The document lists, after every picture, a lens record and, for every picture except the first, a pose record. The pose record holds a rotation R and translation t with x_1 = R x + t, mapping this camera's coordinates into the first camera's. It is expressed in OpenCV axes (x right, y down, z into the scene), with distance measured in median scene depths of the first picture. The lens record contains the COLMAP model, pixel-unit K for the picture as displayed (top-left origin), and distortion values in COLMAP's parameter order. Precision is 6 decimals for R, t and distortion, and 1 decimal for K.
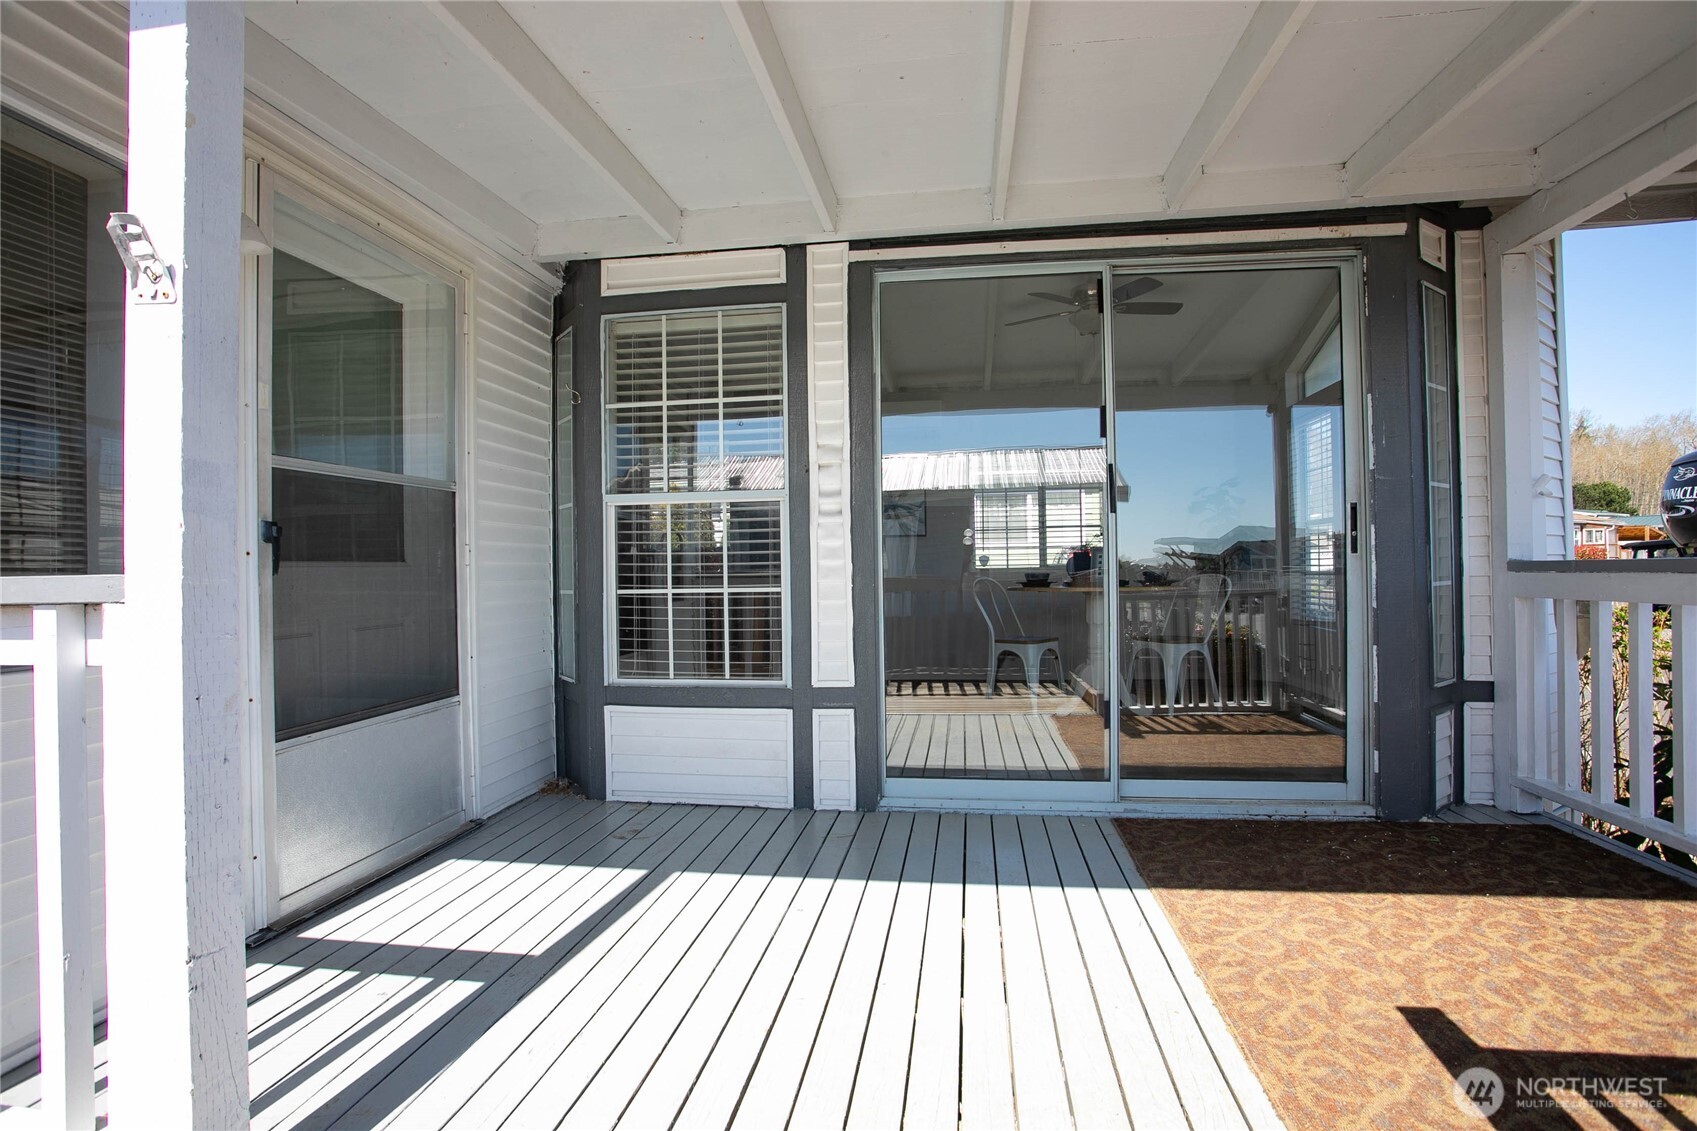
lens RADIAL K [[820.5, 0, 840.4], [0, 820.5, 563.4], [0, 0, 1]] dist [-0.000583, -0.000248]
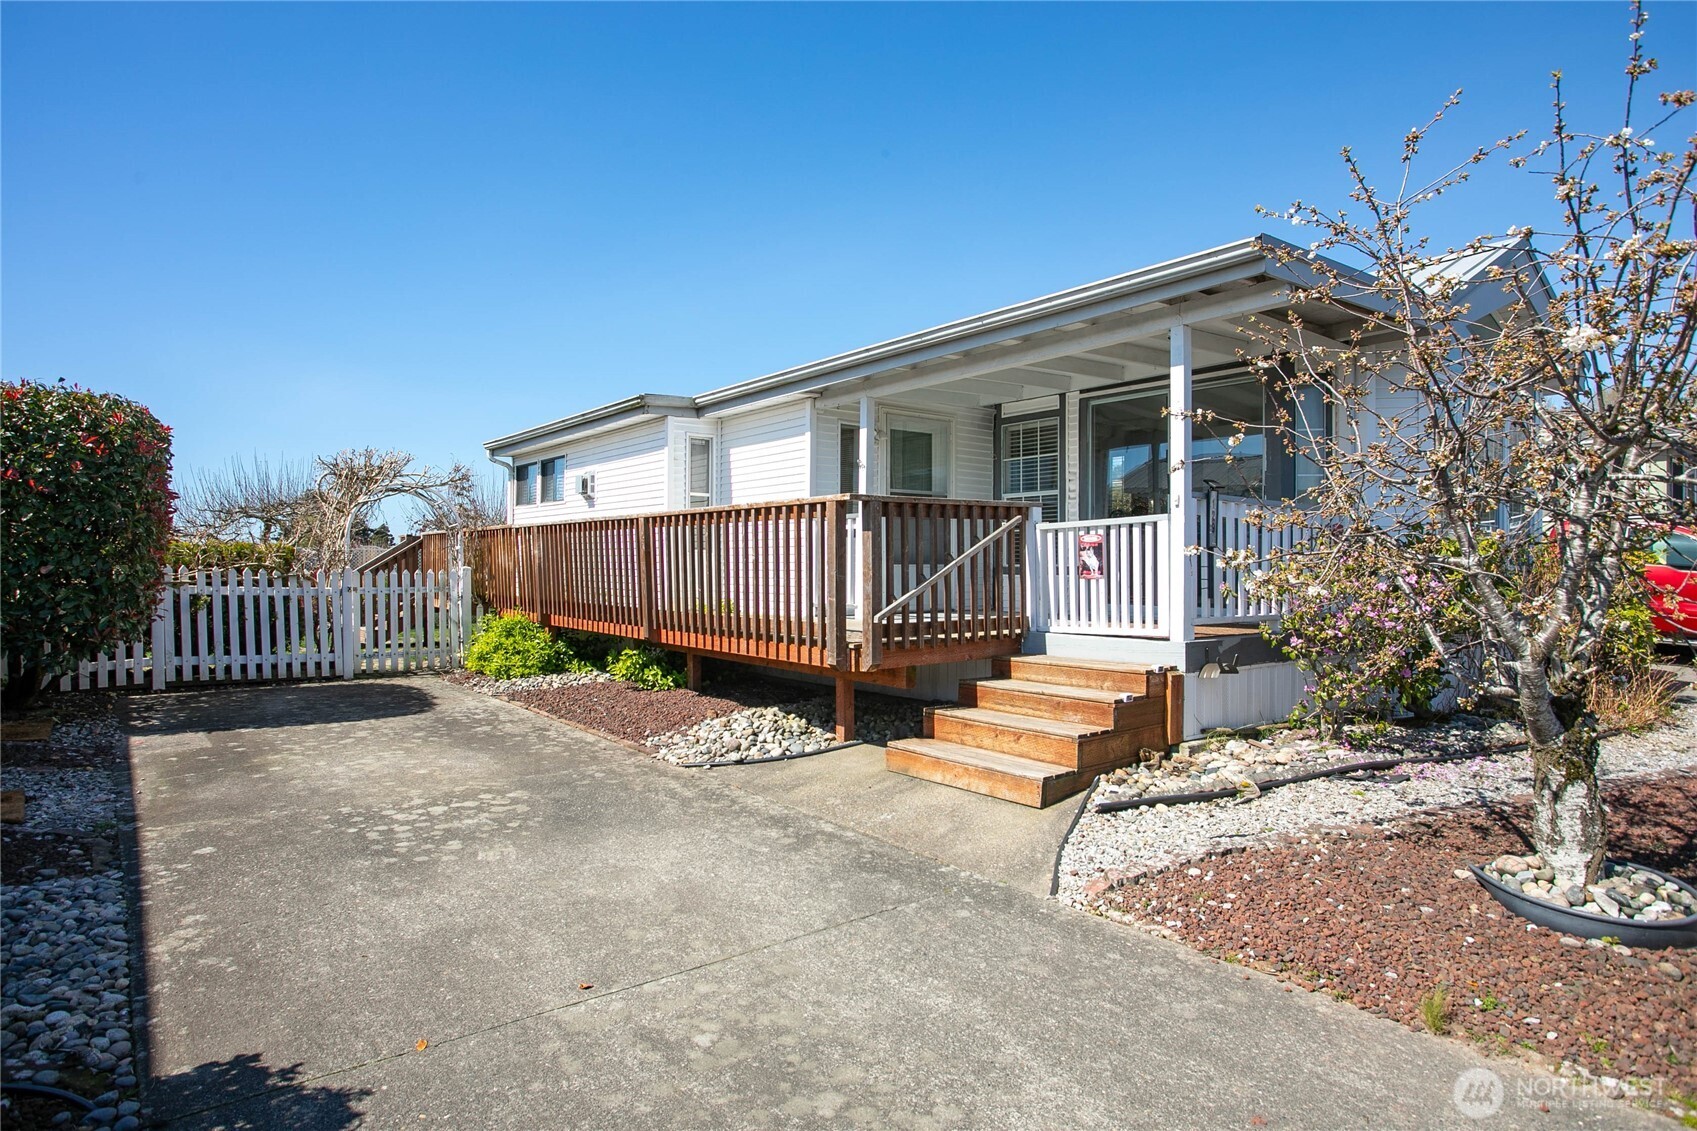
lens RADIAL K [[953.1, 0, 852.0], [0, 953.1, 572.0], [0, 0, 1]] dist [-0.056388, 0.002008]
pose [[0.737084, 0.019981, -0.675506, 1.464323], [-0.010641, 0.999782, 0.017963, 0.118159], [0.675718, -0.006052, 0.737136, -1.605851]]
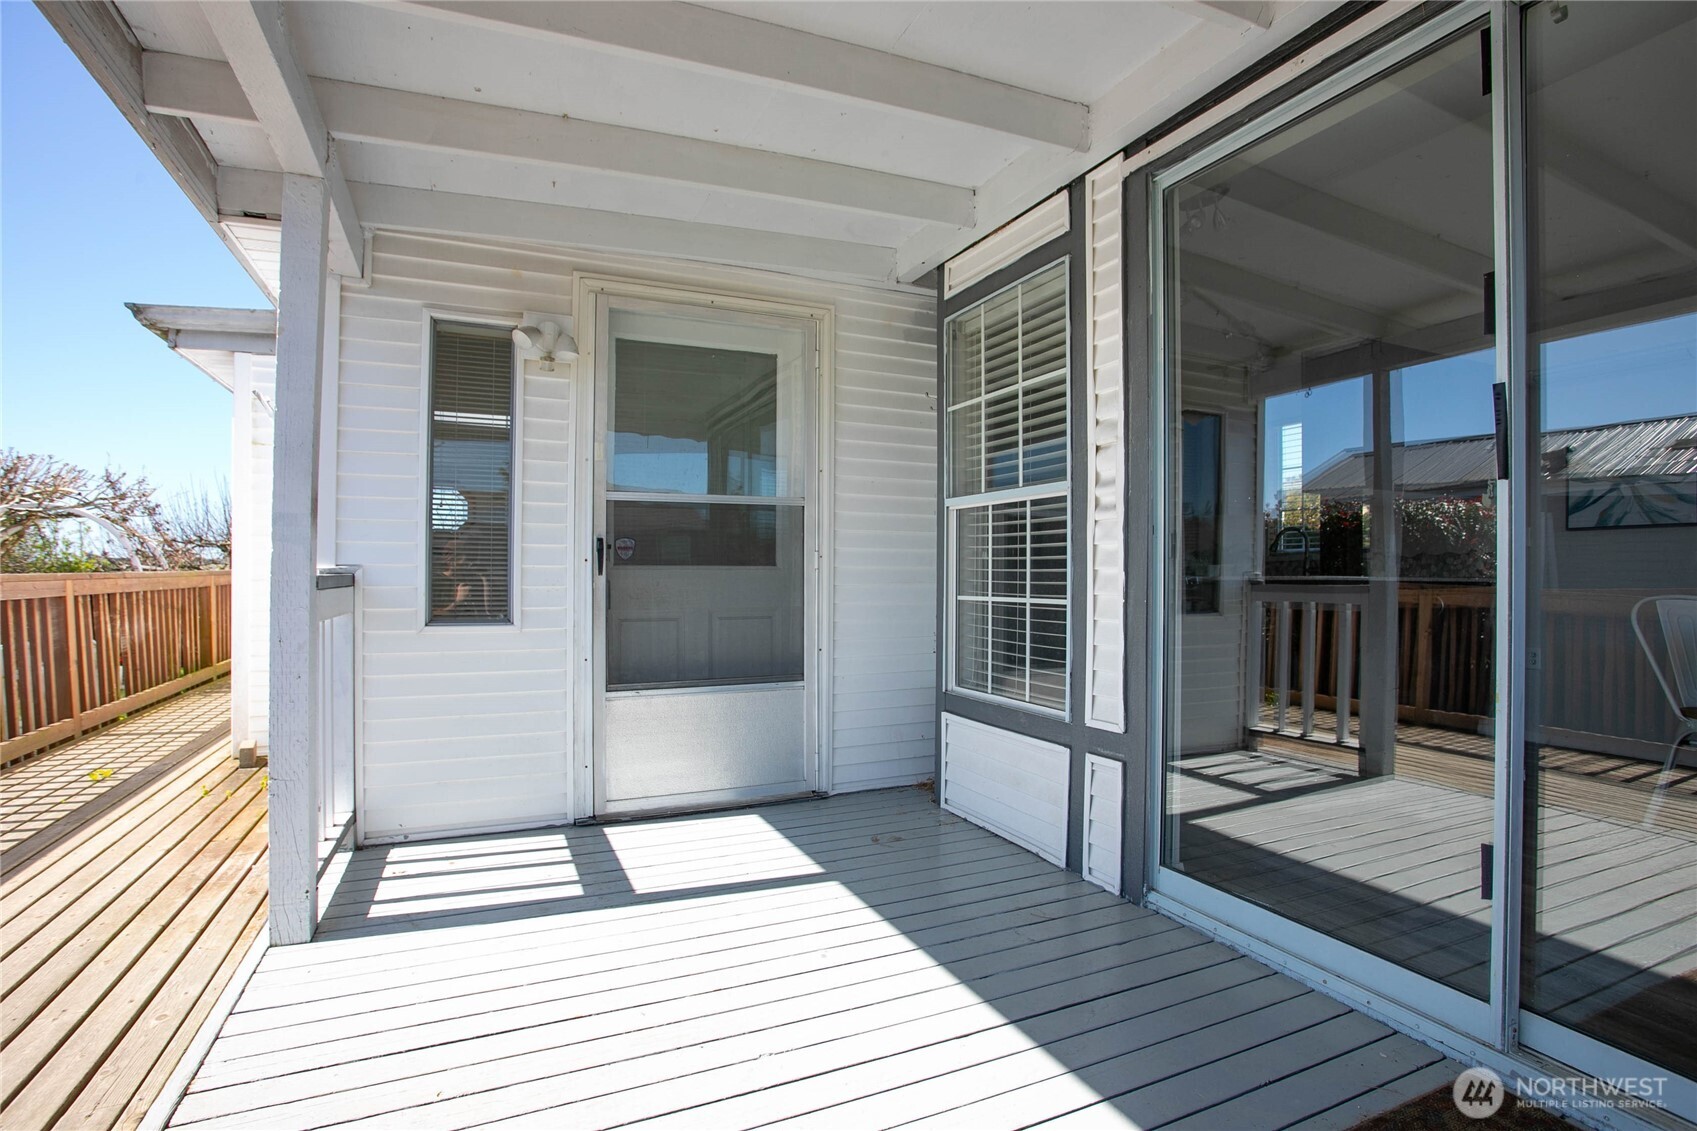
lens RADIAL K [[863.9, 0, 848.8], [0, 863.9, 568.6], [0, 0, 1]] dist [0.000560, -0.000127]
pose [[0.558122, 0.009434, -0.829705, 0.539514], [-0.006883, 0.999954, 0.006740, -0.006944], [0.829730, 0.001949, 0.558161, 0.339222]]
